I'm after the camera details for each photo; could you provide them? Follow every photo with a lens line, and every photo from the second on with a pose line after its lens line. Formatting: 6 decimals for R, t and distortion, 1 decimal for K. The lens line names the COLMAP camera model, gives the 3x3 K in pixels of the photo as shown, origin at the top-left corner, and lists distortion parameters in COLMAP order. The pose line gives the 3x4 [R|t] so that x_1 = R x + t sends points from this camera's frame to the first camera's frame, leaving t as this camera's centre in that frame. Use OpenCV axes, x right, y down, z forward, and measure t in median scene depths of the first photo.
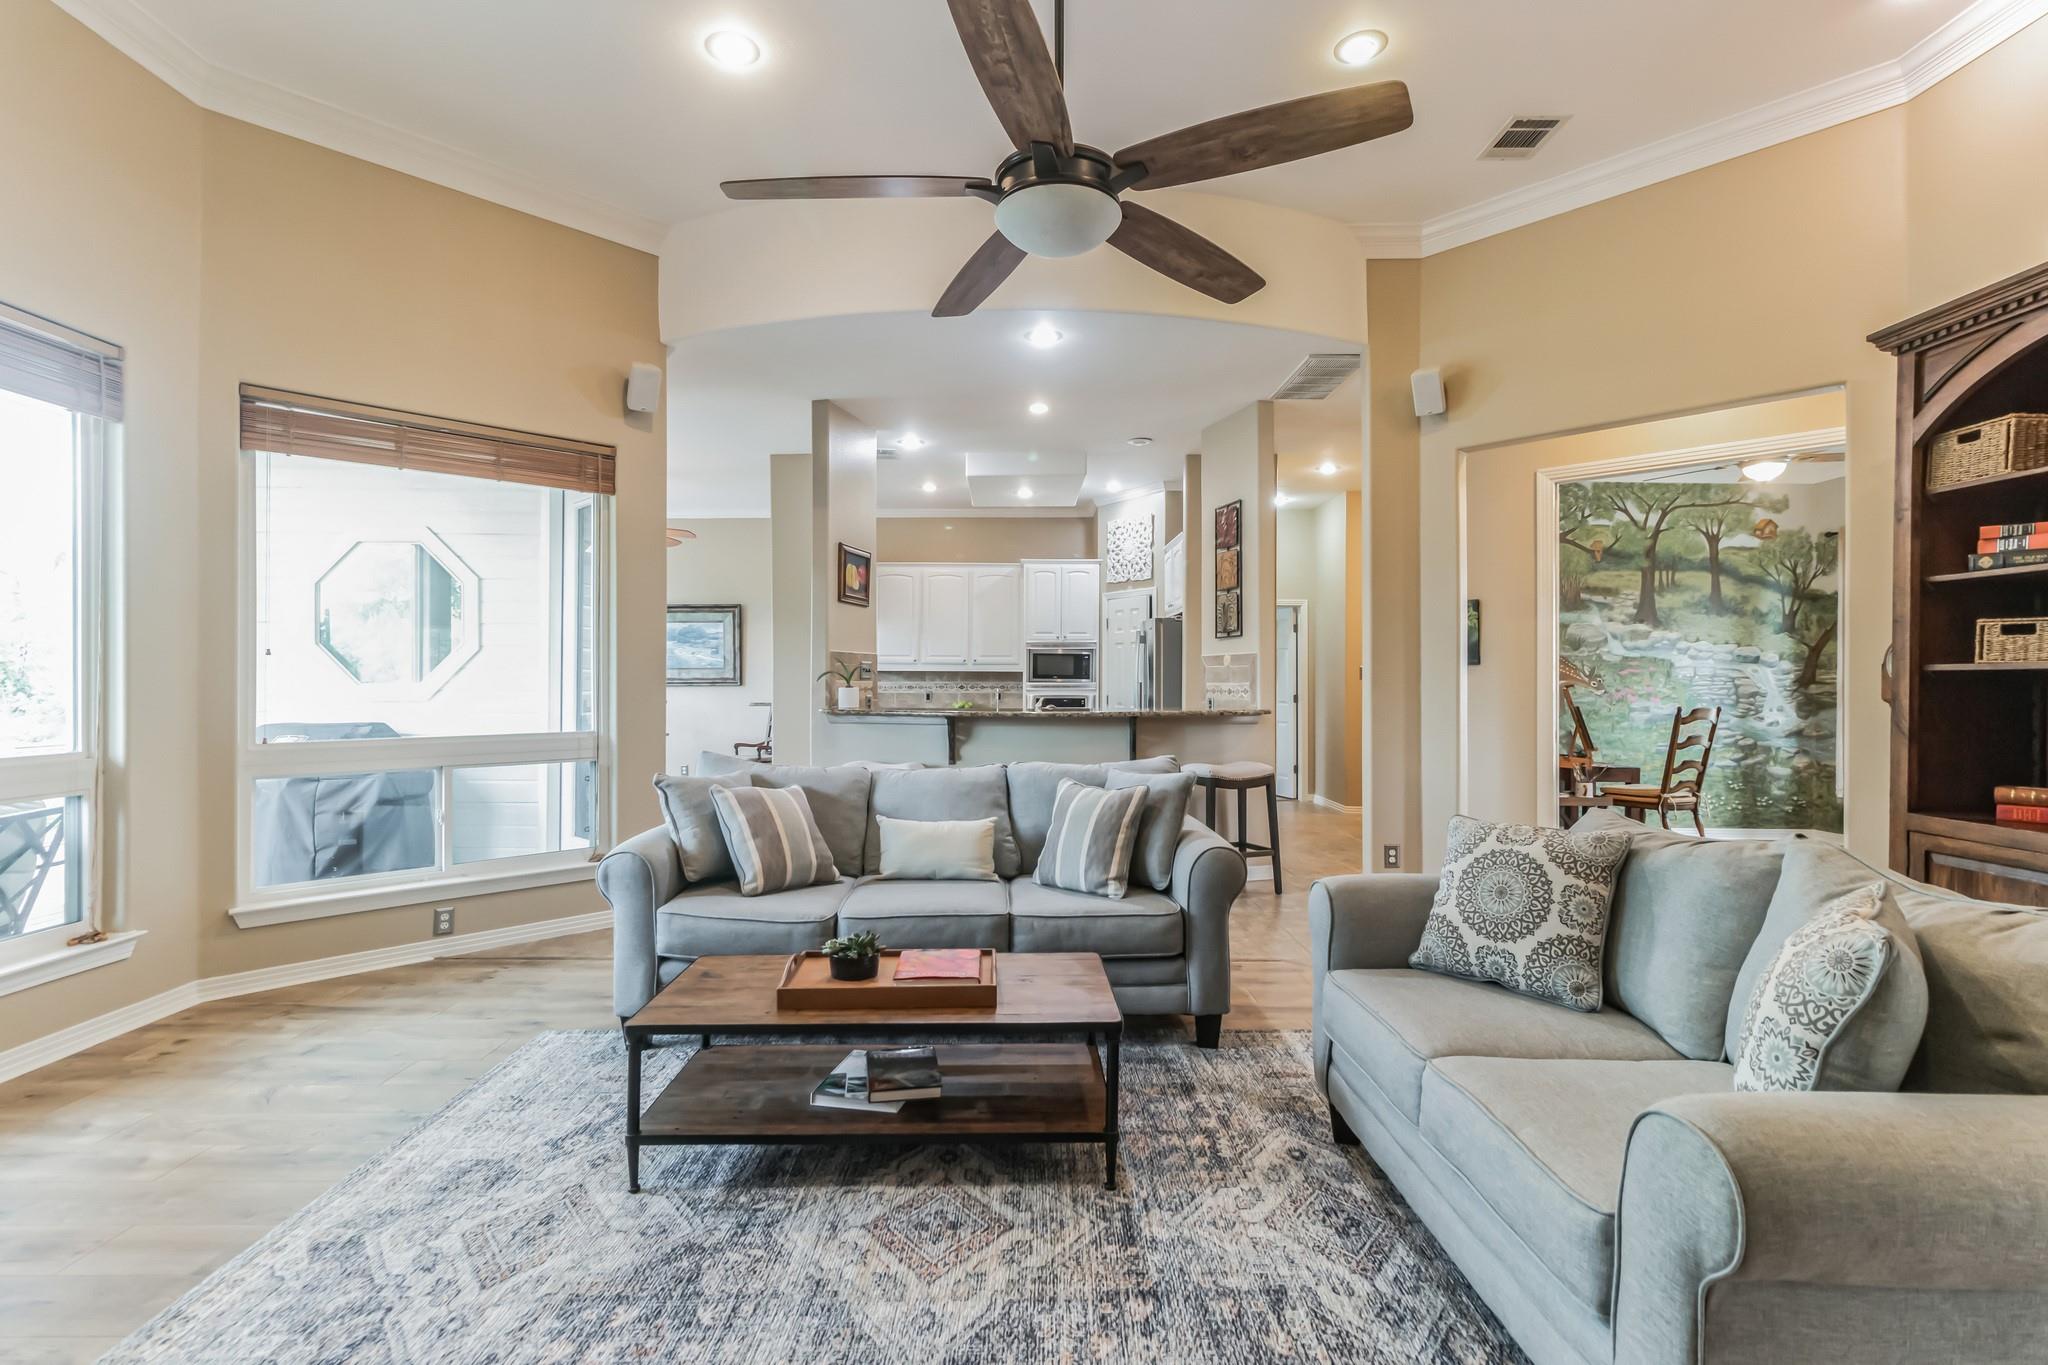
lens RADIAL K [[948.4, 0, 1010.7], [0, 948.4, 681.7], [0, 0, 1]] dist [-0.000610, -0.000750]
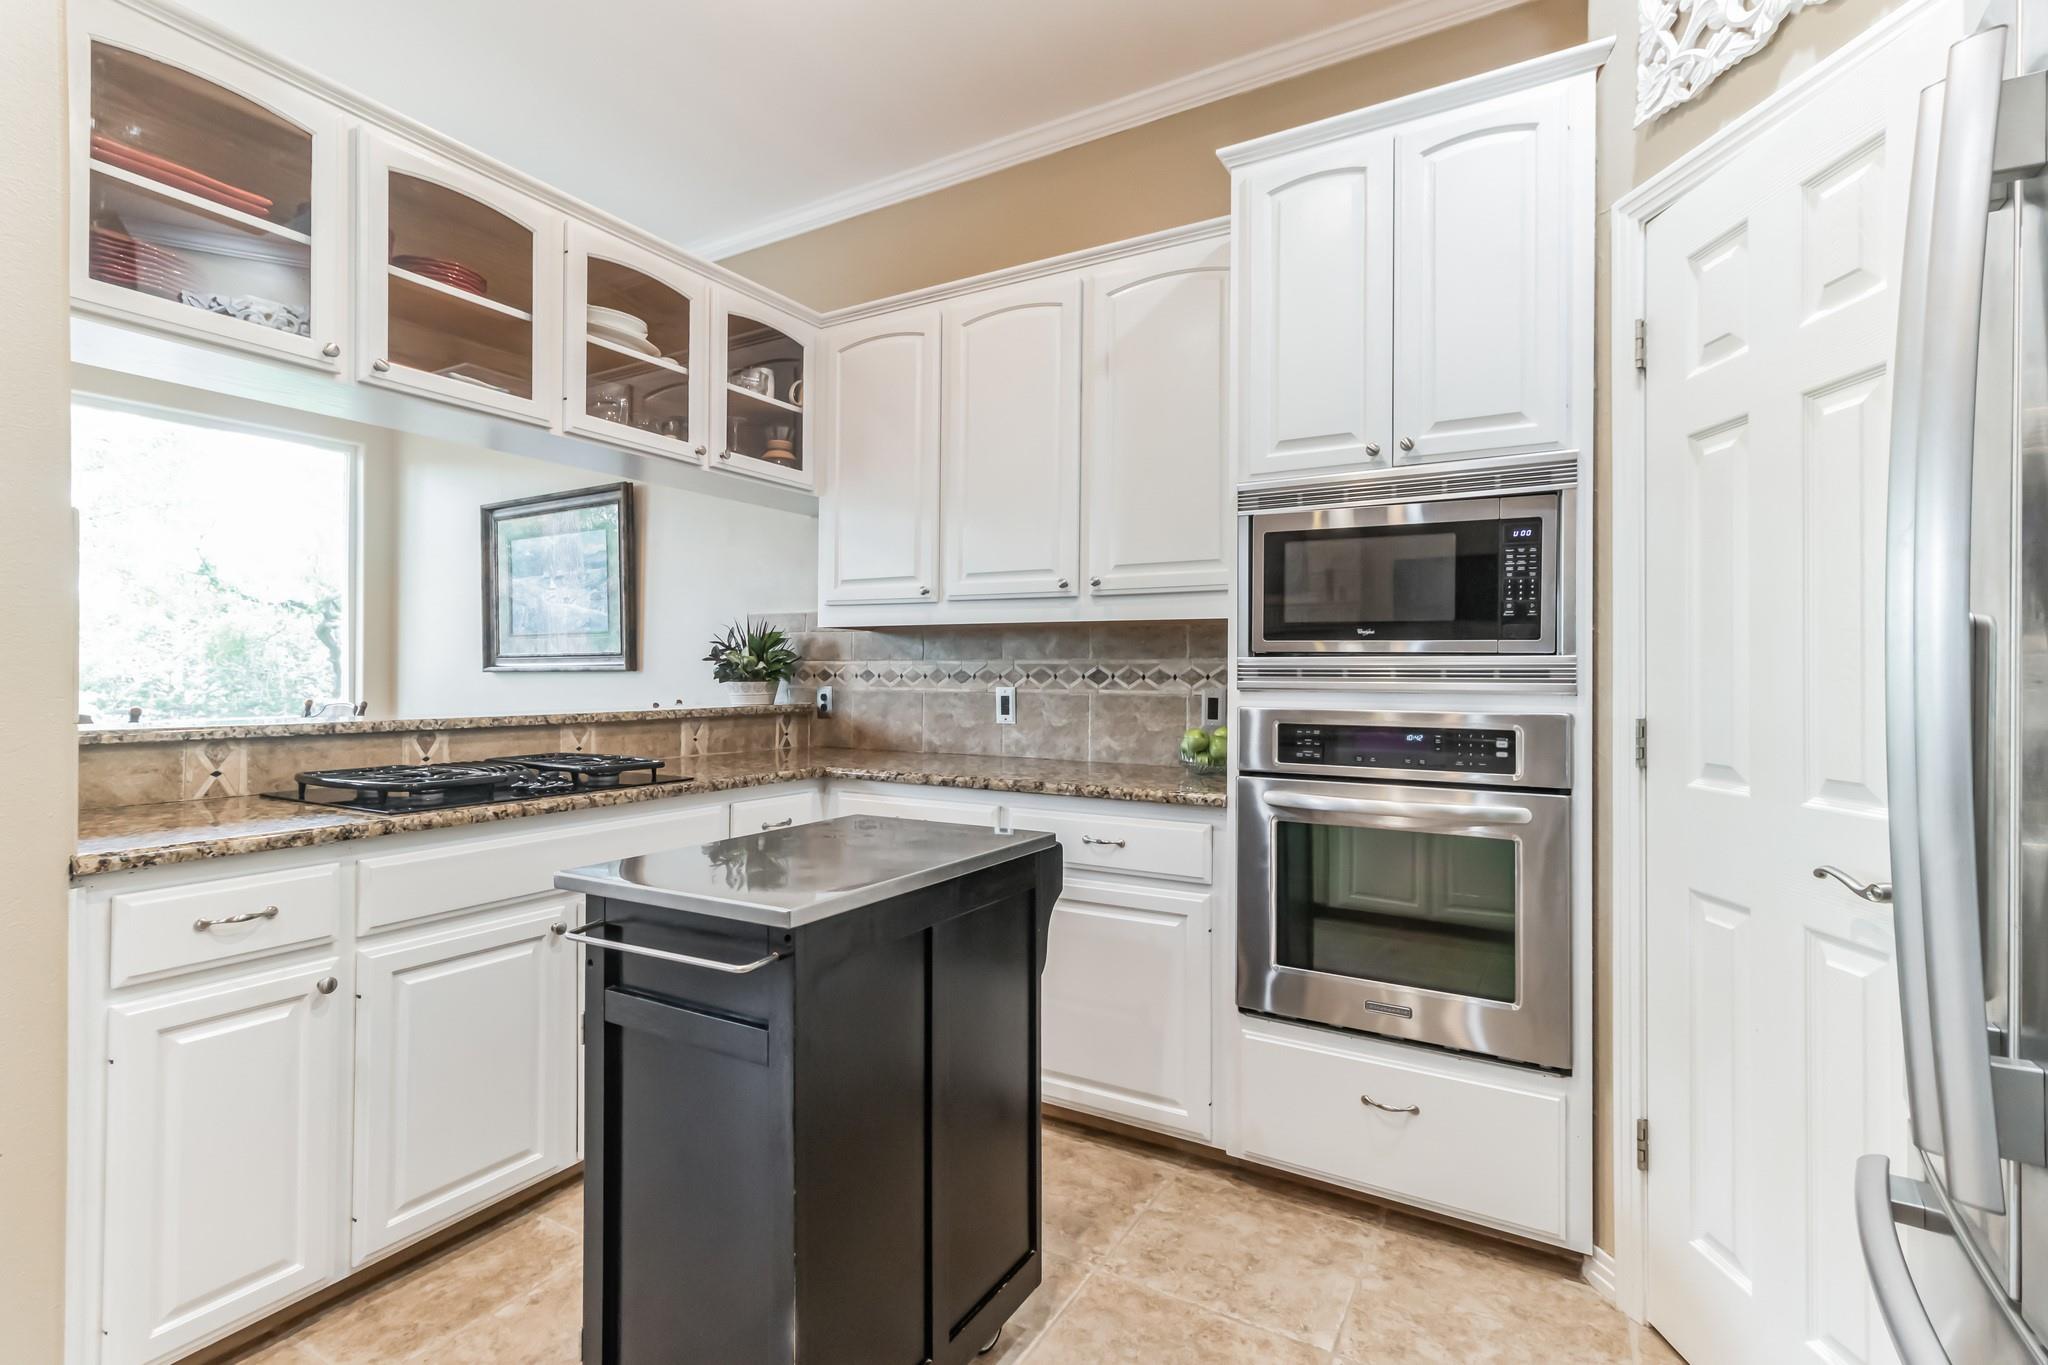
lens RADIAL K [[948.4, 0, 1010.4], [0, 948.4, 680.5], [0, 0, 1]] dist [-0.000610, -0.000750]
pose [[0.858016, 0.006488, -0.513581, 0.090770], [-0.001924, 0.999954, 0.009419, 0.004533], [0.513619, -0.007094, 0.857989, 0.758691]]
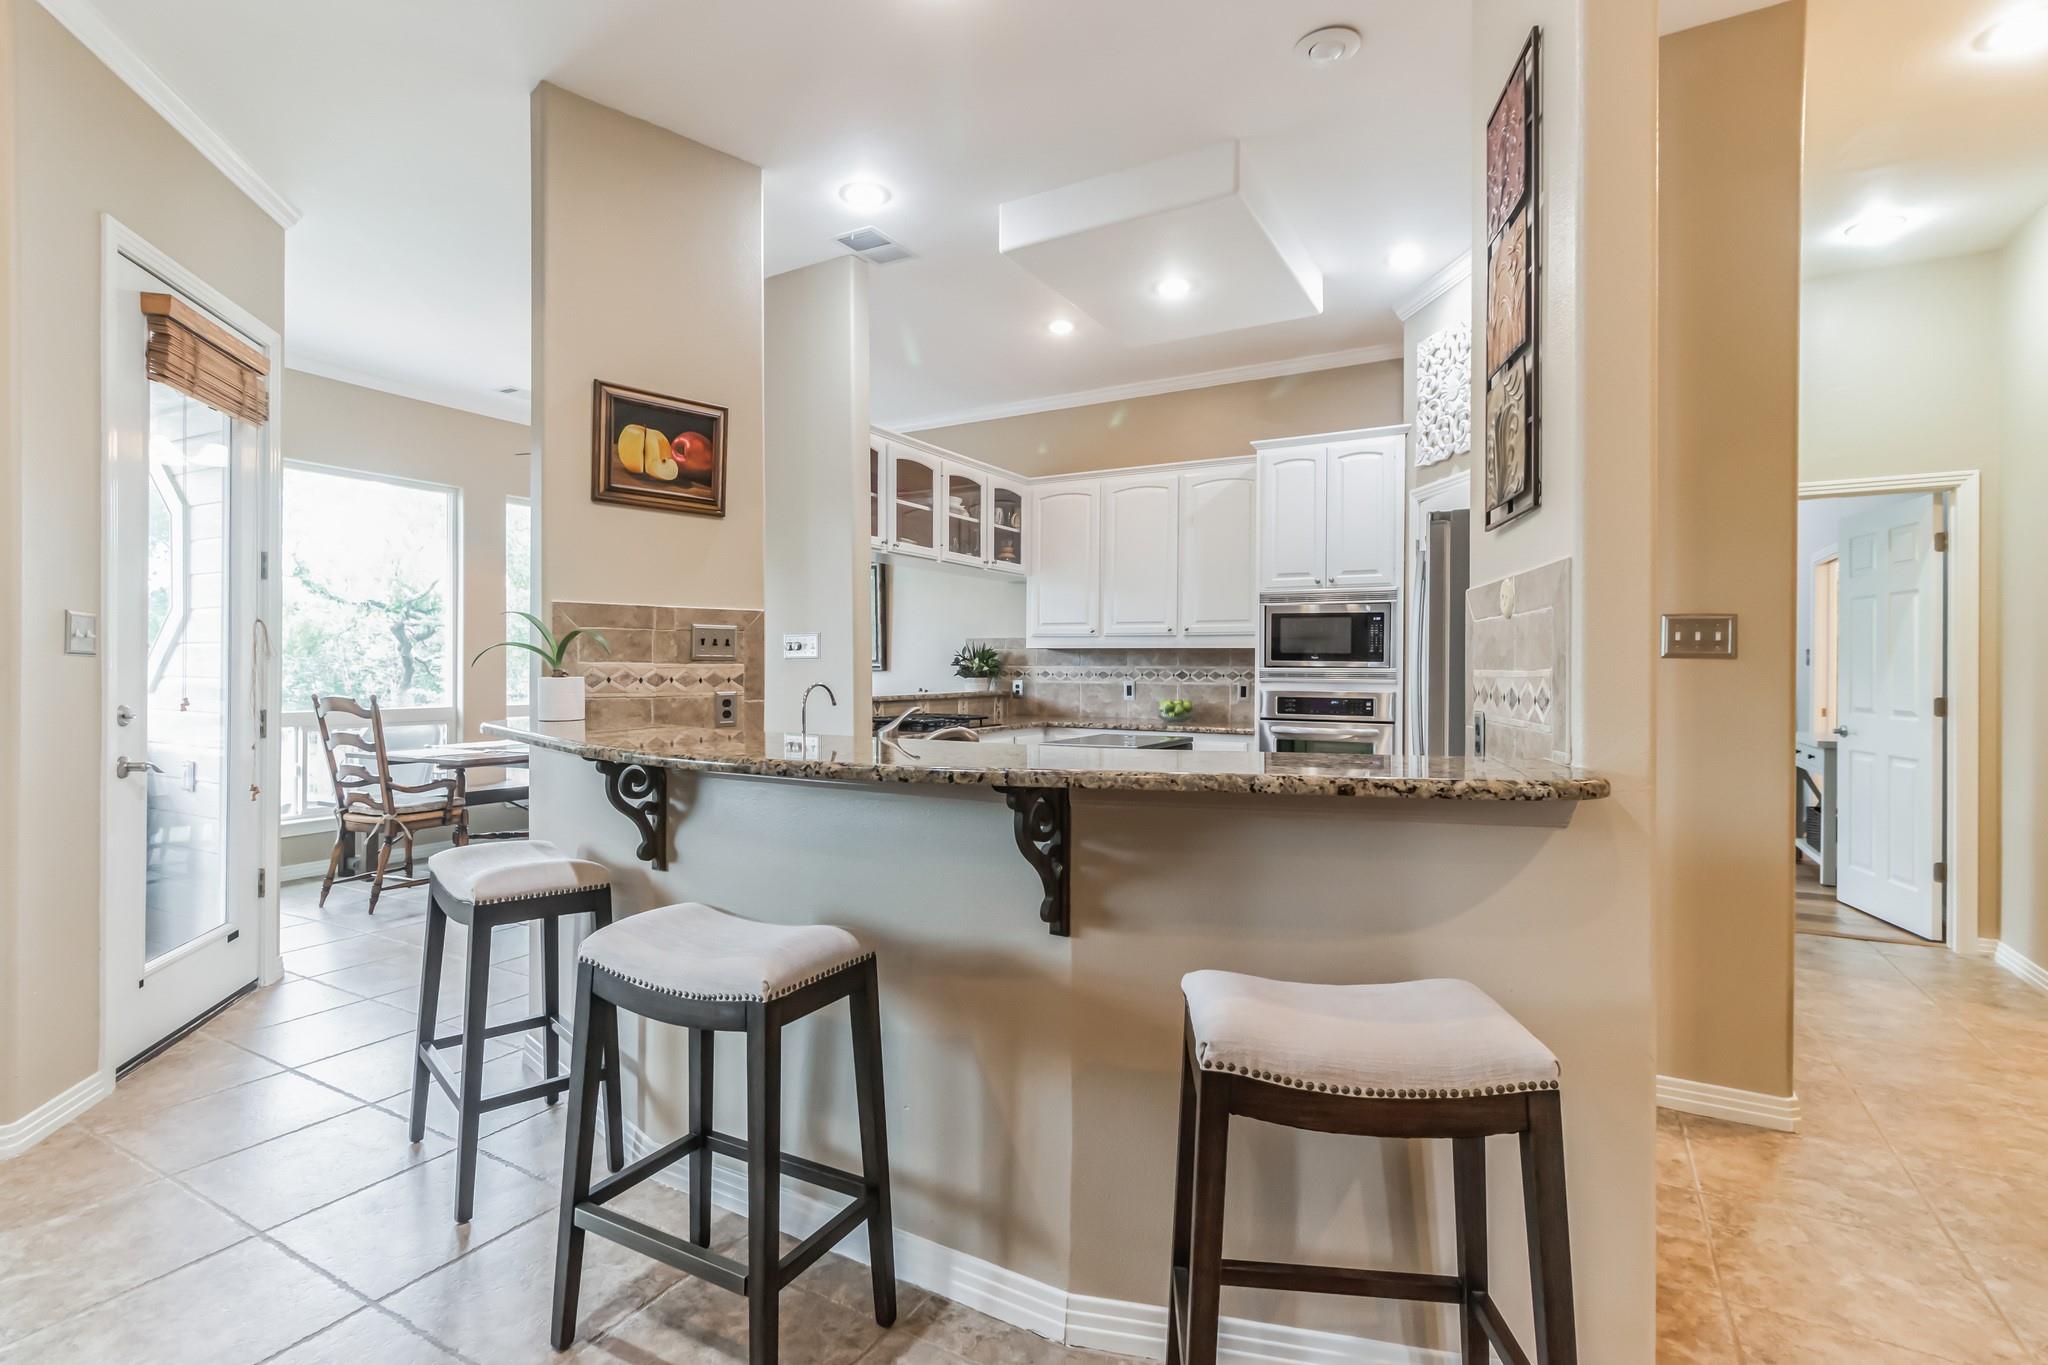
lens RADIAL K [[948.4, 0, 1006.3], [0, 948.4, 671.3], [0, 0, 1]] dist [-0.000610, -0.000750]
pose [[0.859836, 0.006446, -0.510530, 0.168843], [-0.003467, 0.999971, 0.006786, -0.000333], [0.510558, -0.004065, 0.859833, 0.454800]]
